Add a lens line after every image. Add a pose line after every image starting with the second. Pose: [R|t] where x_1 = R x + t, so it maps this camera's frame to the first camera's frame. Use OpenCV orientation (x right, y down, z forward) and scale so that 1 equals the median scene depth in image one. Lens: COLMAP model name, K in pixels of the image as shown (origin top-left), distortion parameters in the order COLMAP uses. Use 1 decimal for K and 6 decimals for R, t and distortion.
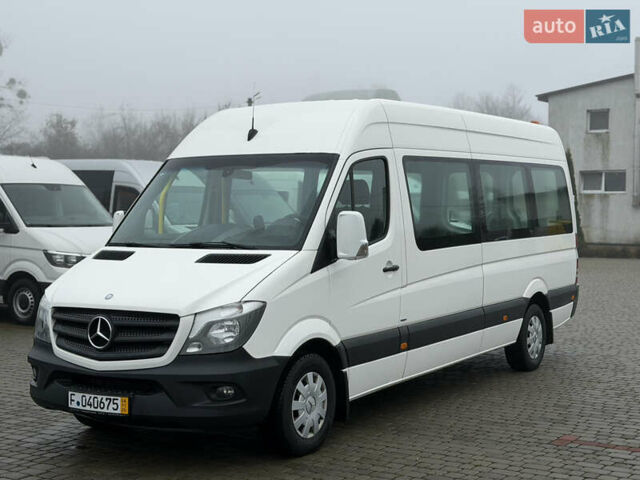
lens RADIAL K [[1015.6, 0, 332.2], [0, 1015.6, 242.8], [0, 0, 1]] dist [0.134912, -0.058375]
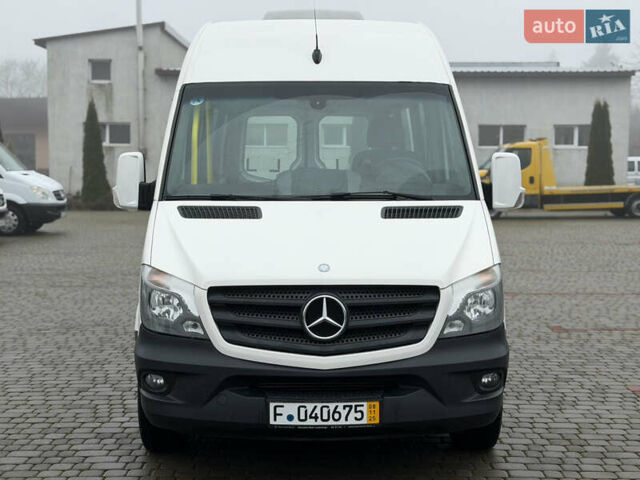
lens RADIAL K [[1015.6, 0, 332.2], [0, 1015.6, 242.8], [0, 0, 1]] dist [0.134912, -0.058375]
pose [[0.848583, -0.041132, 0.527461, -0.595962], [0.017600, 0.998616, 0.049560, -0.000828], [-0.528770, -0.032772, 0.848132, 0.383905]]
